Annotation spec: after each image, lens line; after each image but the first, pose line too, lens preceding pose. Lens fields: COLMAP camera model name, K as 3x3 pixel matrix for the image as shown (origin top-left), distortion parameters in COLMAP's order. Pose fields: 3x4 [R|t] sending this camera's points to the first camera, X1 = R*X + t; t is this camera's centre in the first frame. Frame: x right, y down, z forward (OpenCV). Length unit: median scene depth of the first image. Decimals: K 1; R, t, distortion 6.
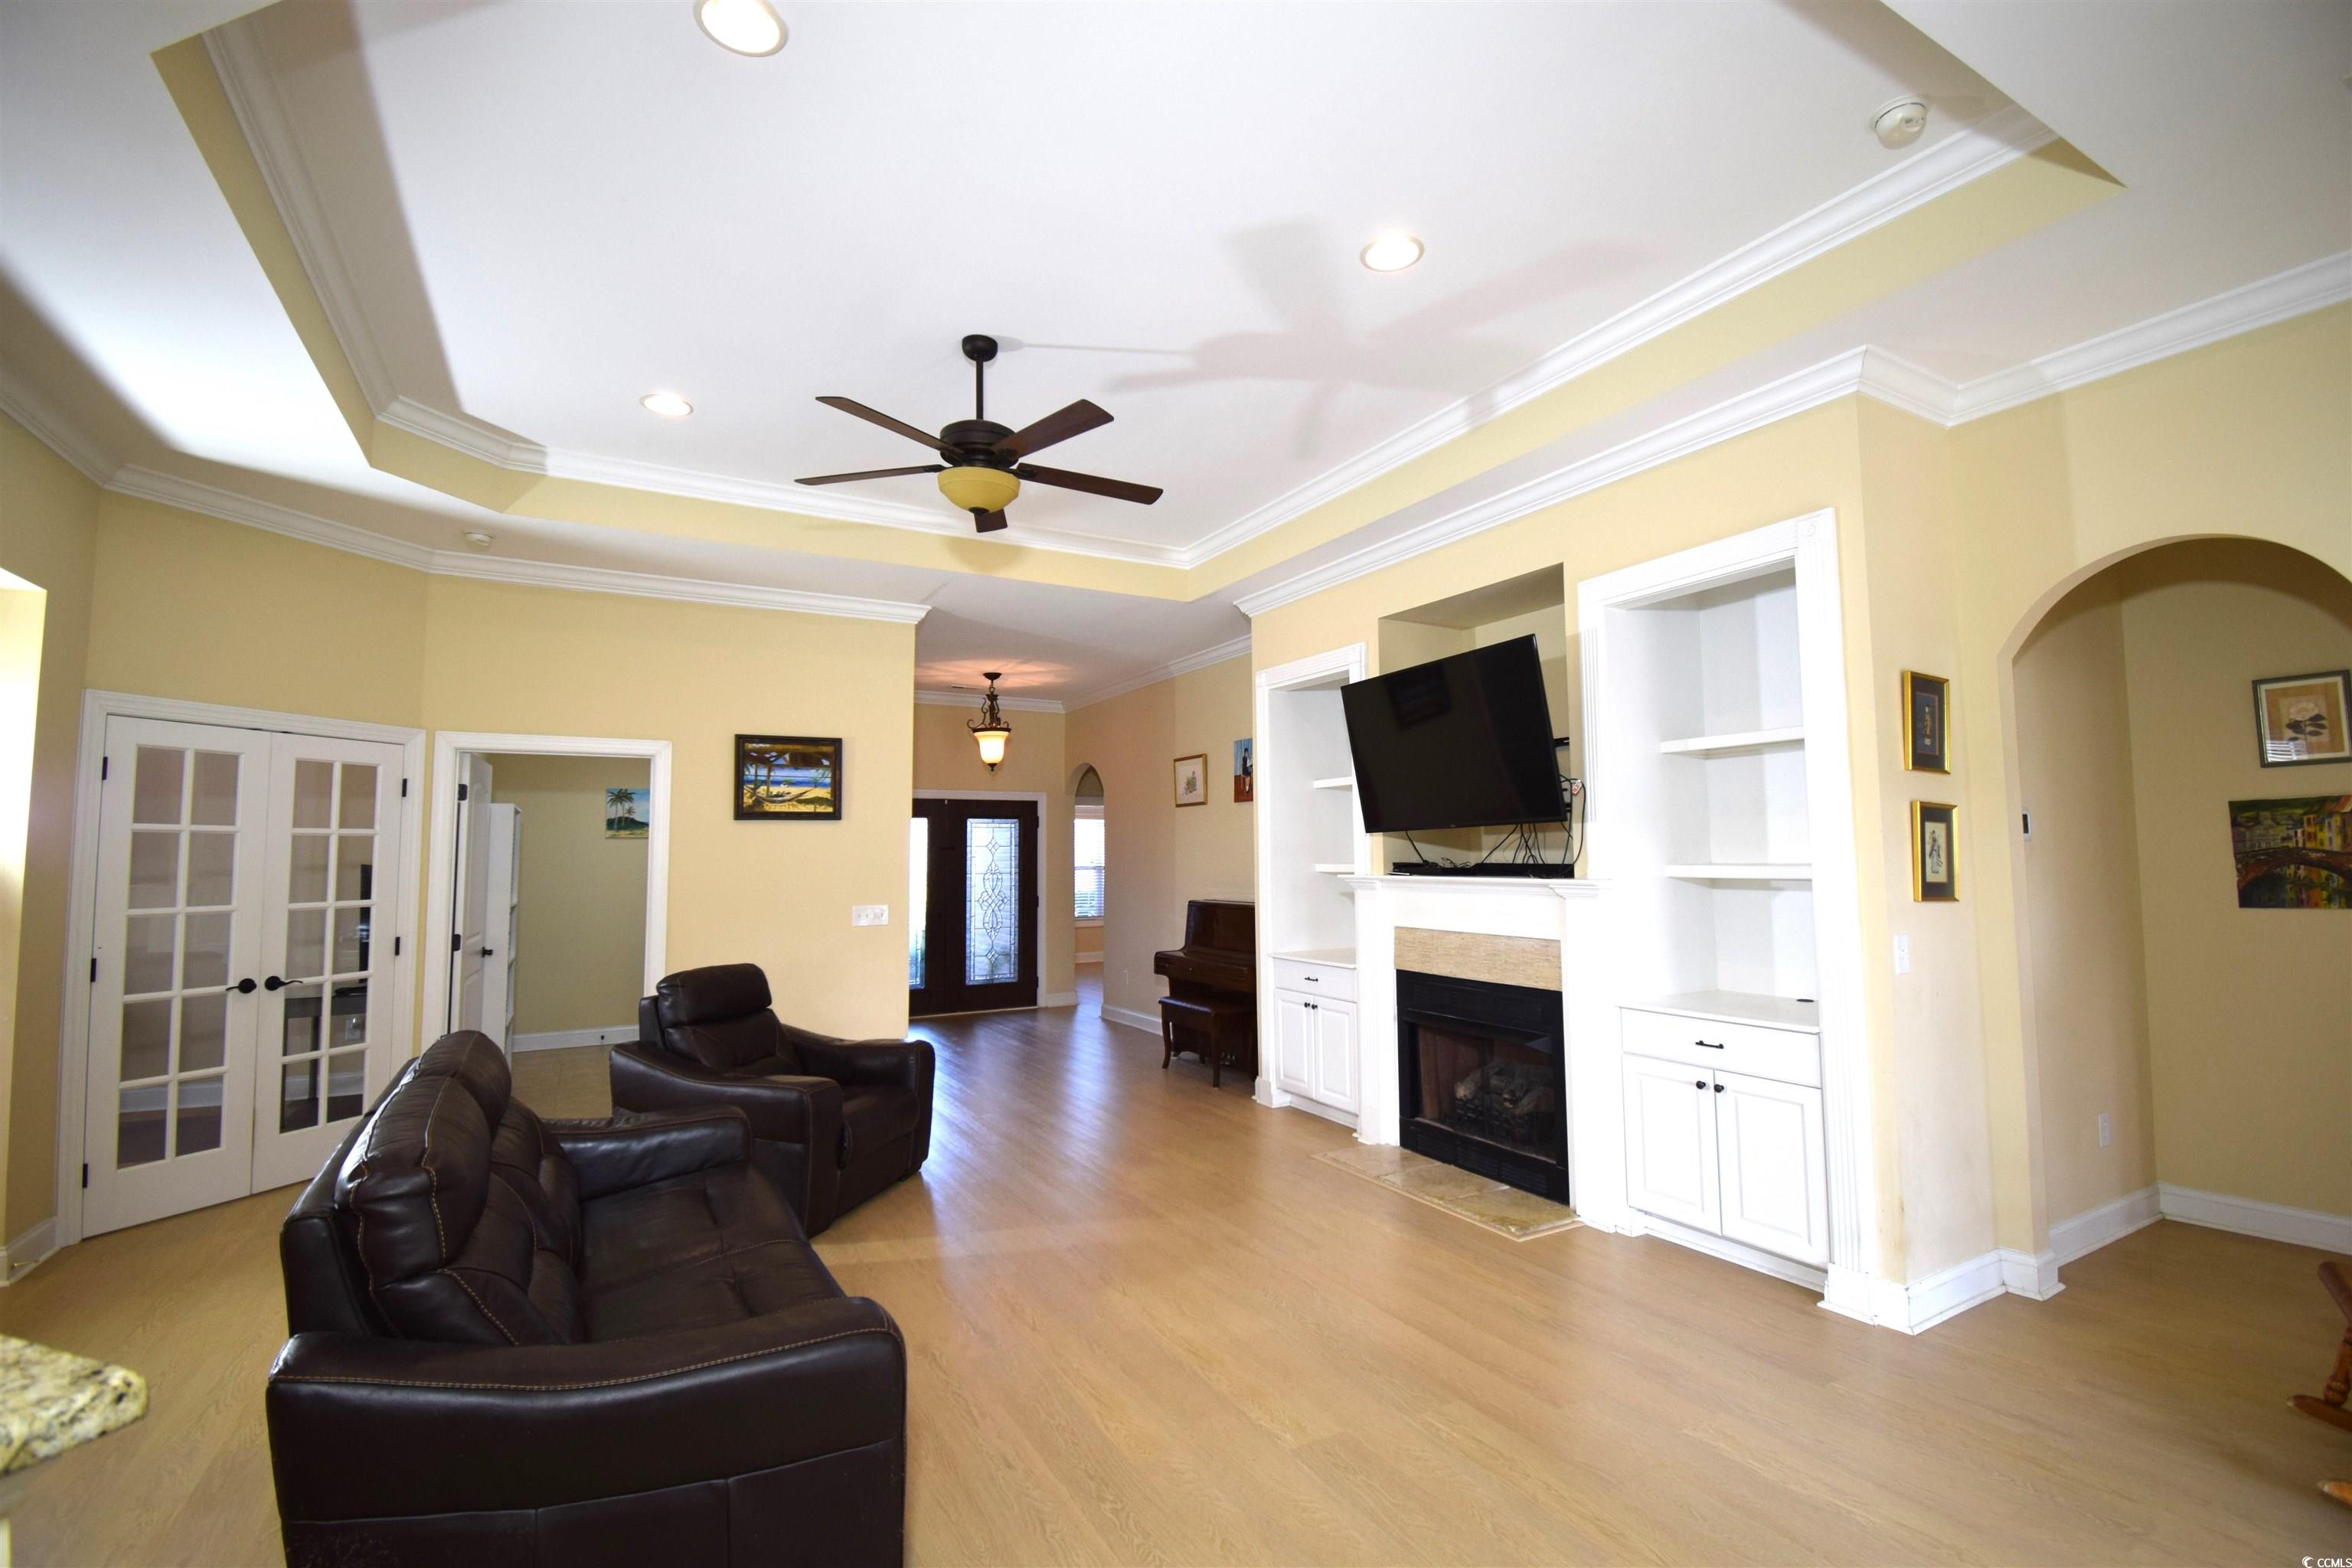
lens RADIAL K [[1033.8, 0, 1180.7], [0, 1033.8, 779.0], [0, 0, 1]] dist [0.021826, -0.025707]
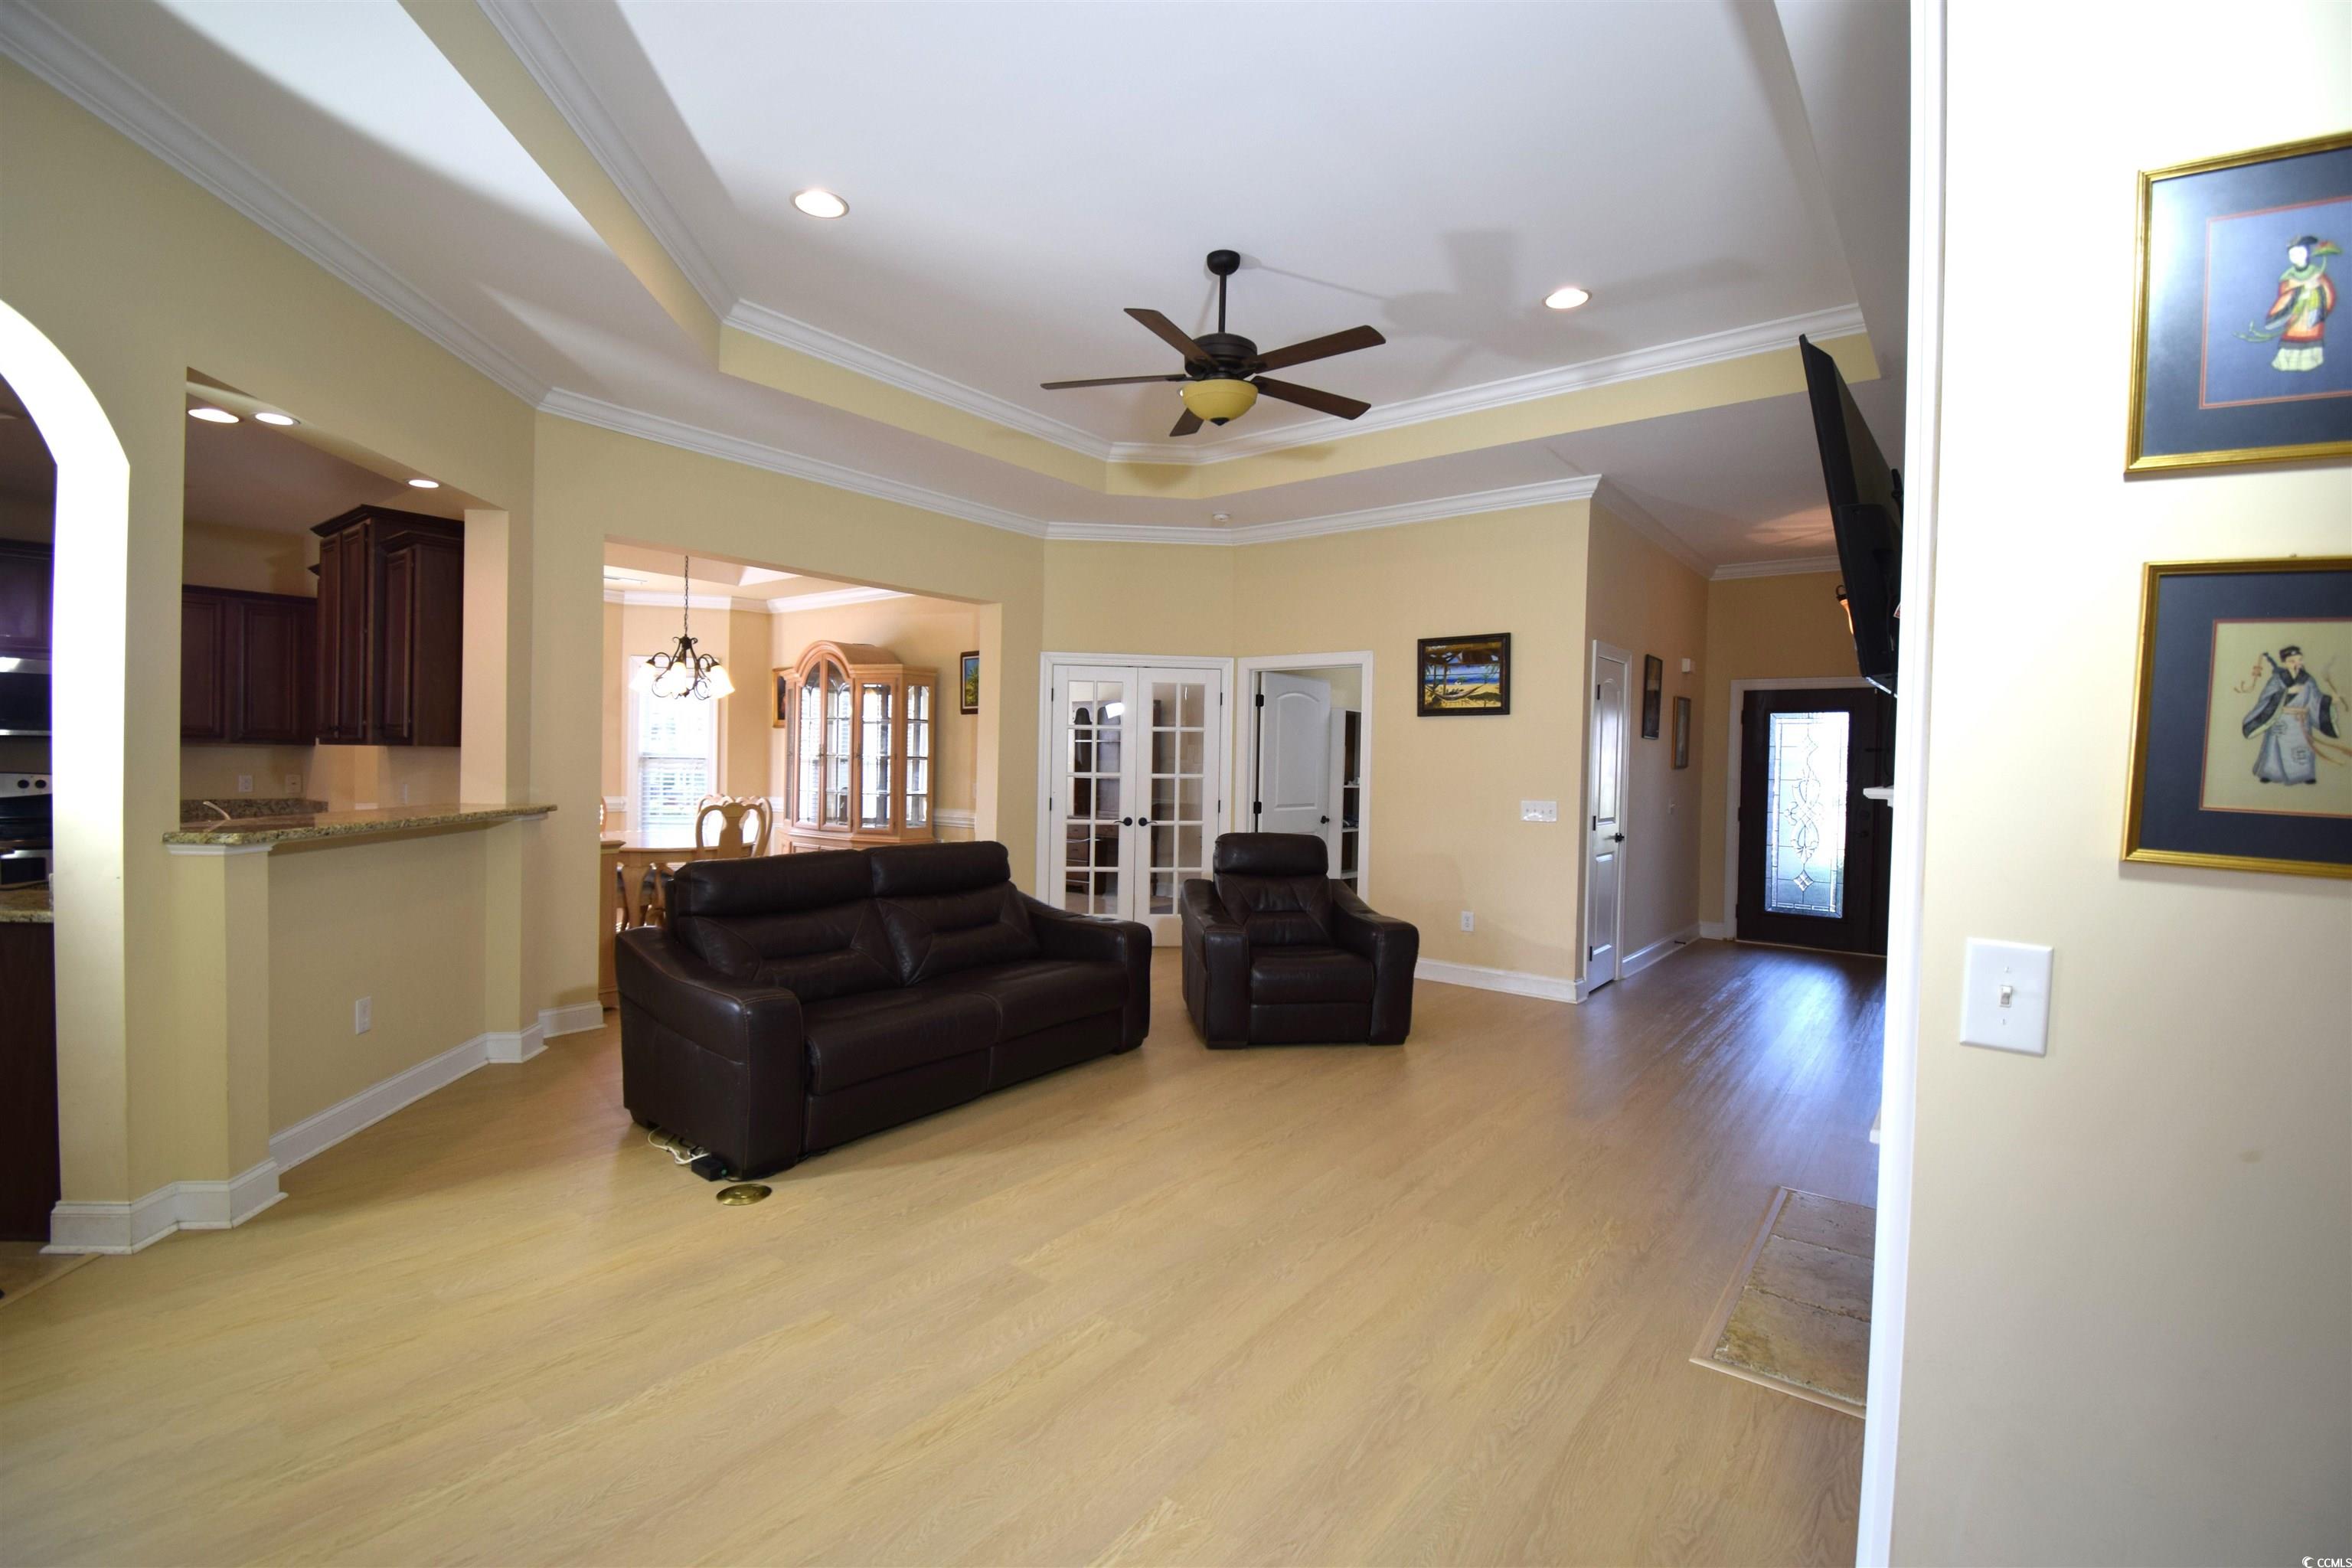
lens RADIAL K [[1033.8, 0, 1180.7], [0, 1033.8, 779.0], [0, 0, 1]] dist [0.021826, -0.025707]
pose [[0.389876, 0.032180, -0.920305, 0.488678], [0.048474, 0.997286, 0.055407, 0.031715], [0.919591, -0.066213, 0.387258, 0.320247]]
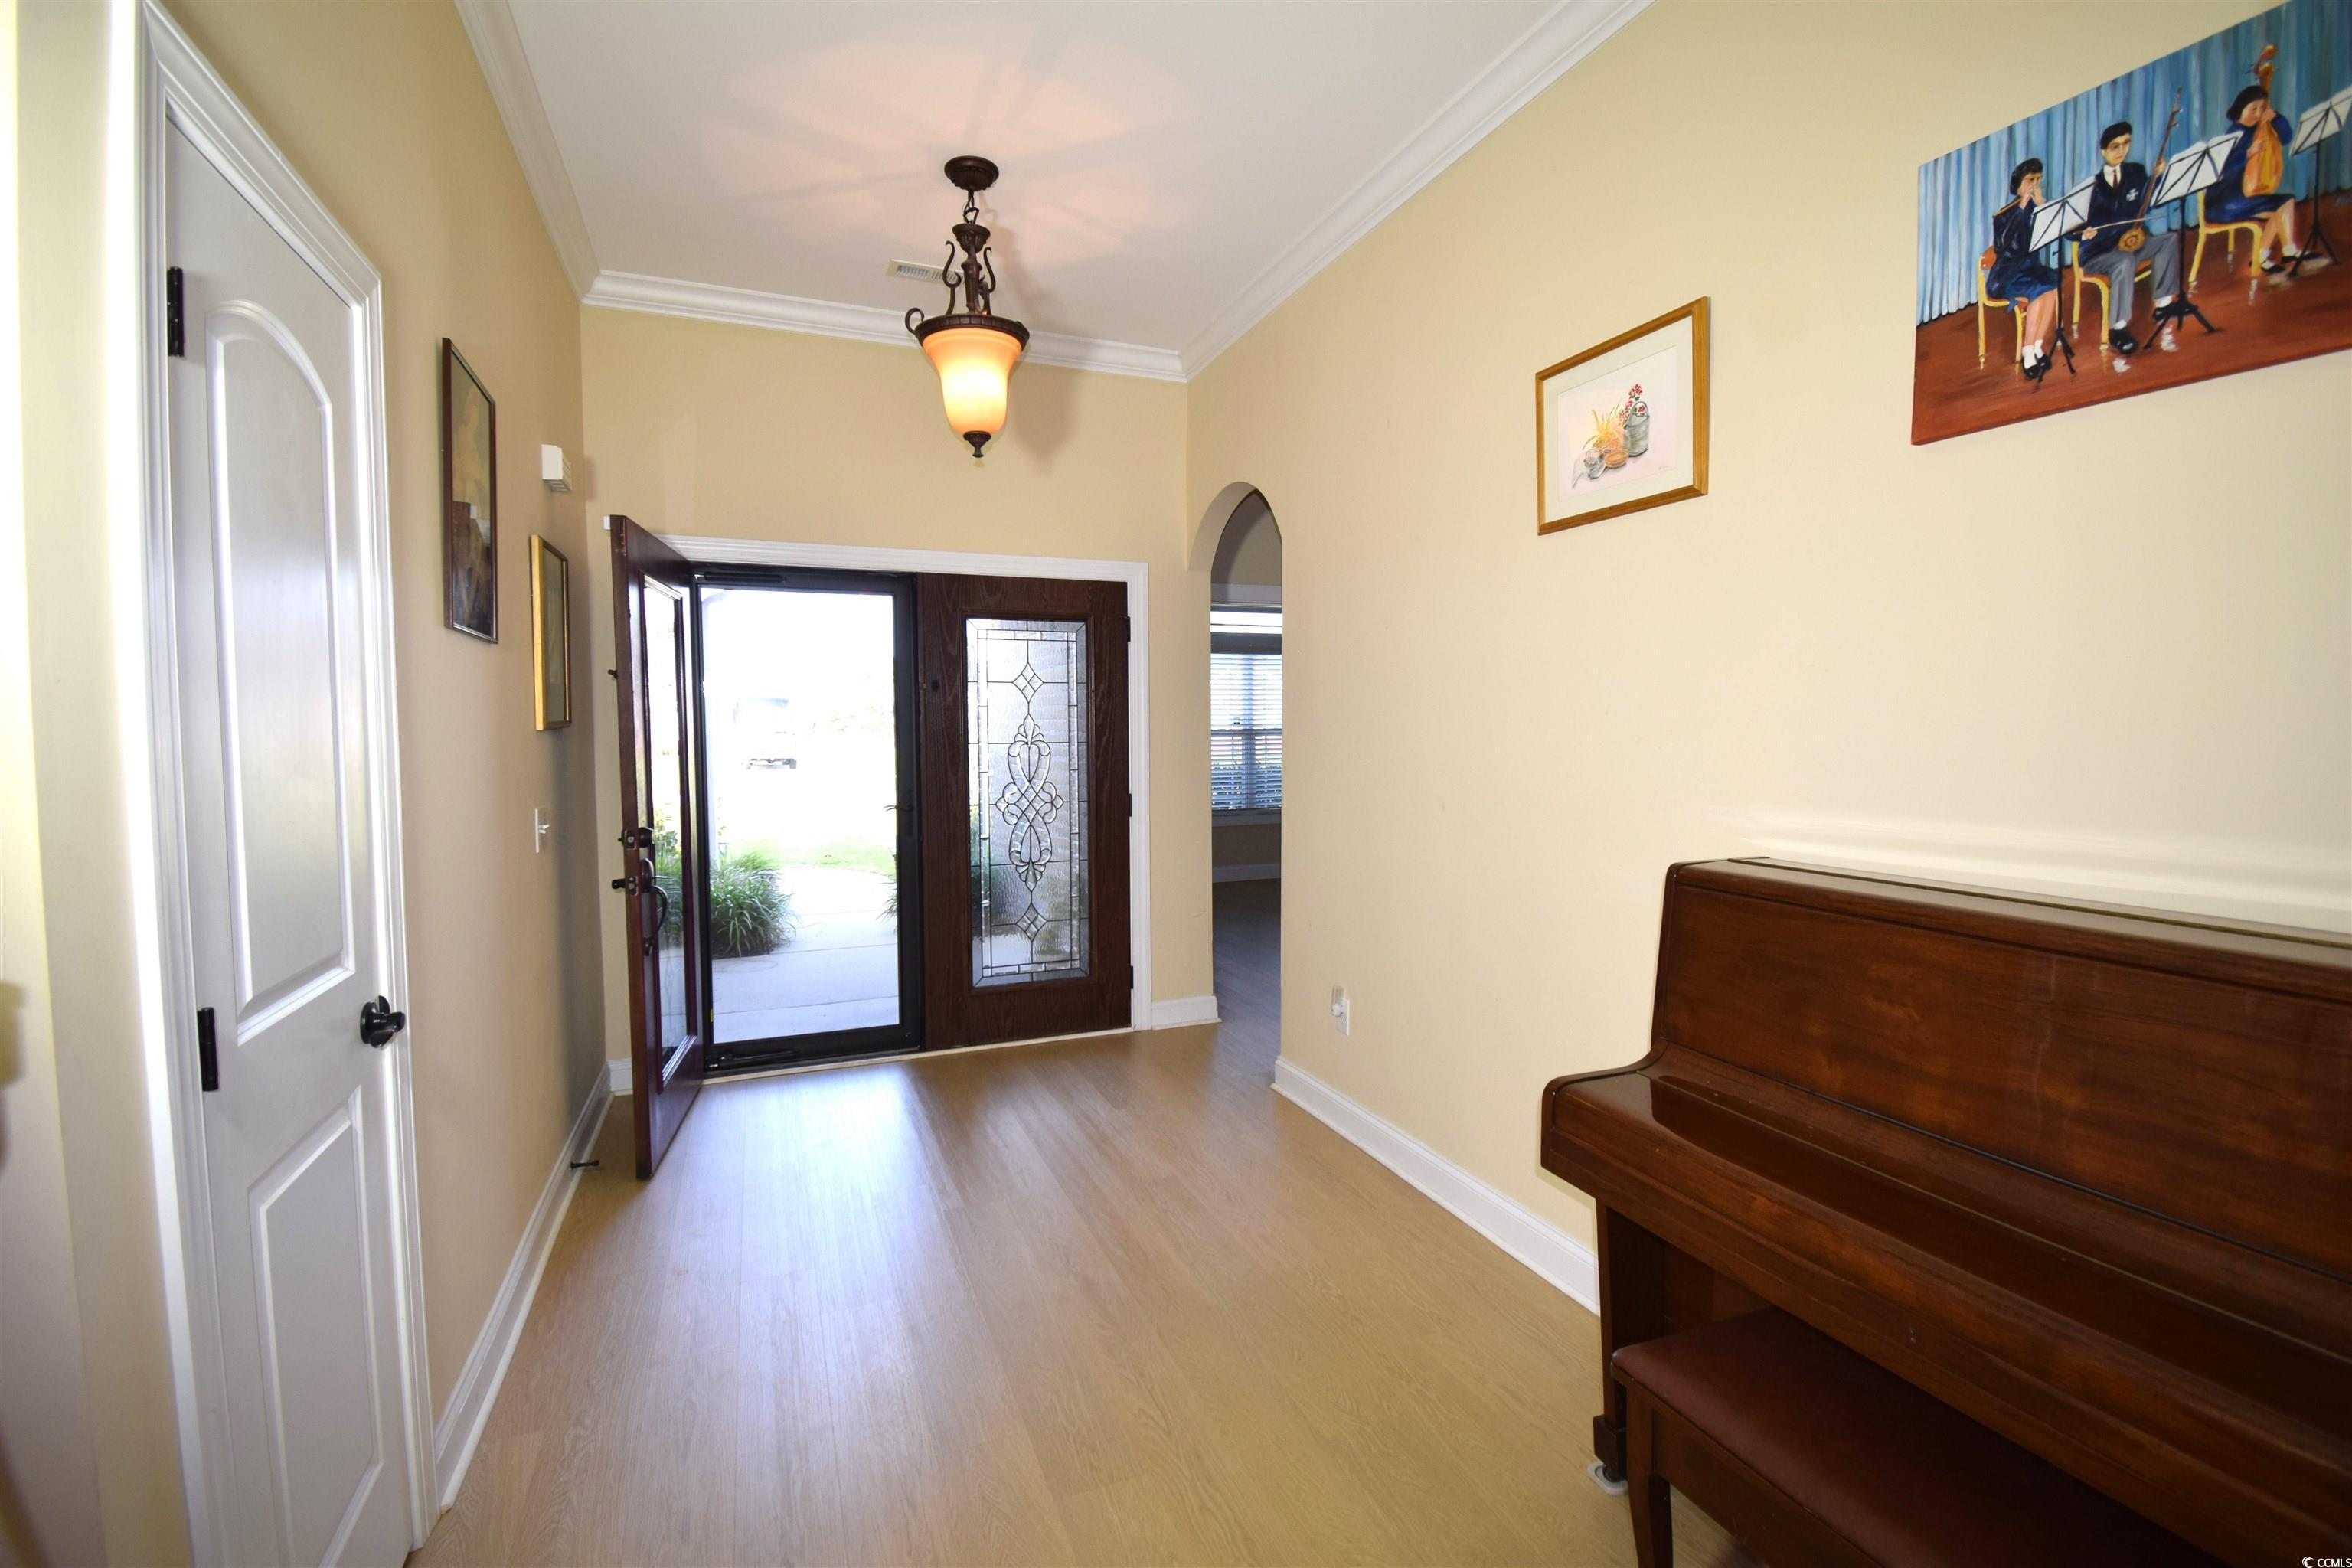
lens RADIAL K [[1033.8, 0, 1180.7], [0, 1033.8, 779.0], [0, 0, 1]] dist [0.021826, -0.025707]
pose [[0.991637, 0.010504, -0.128628, -0.096811], [0.006338, 0.991516, 0.129830, 0.081617], [0.128901, -0.129559, 0.983158, 0.940764]]
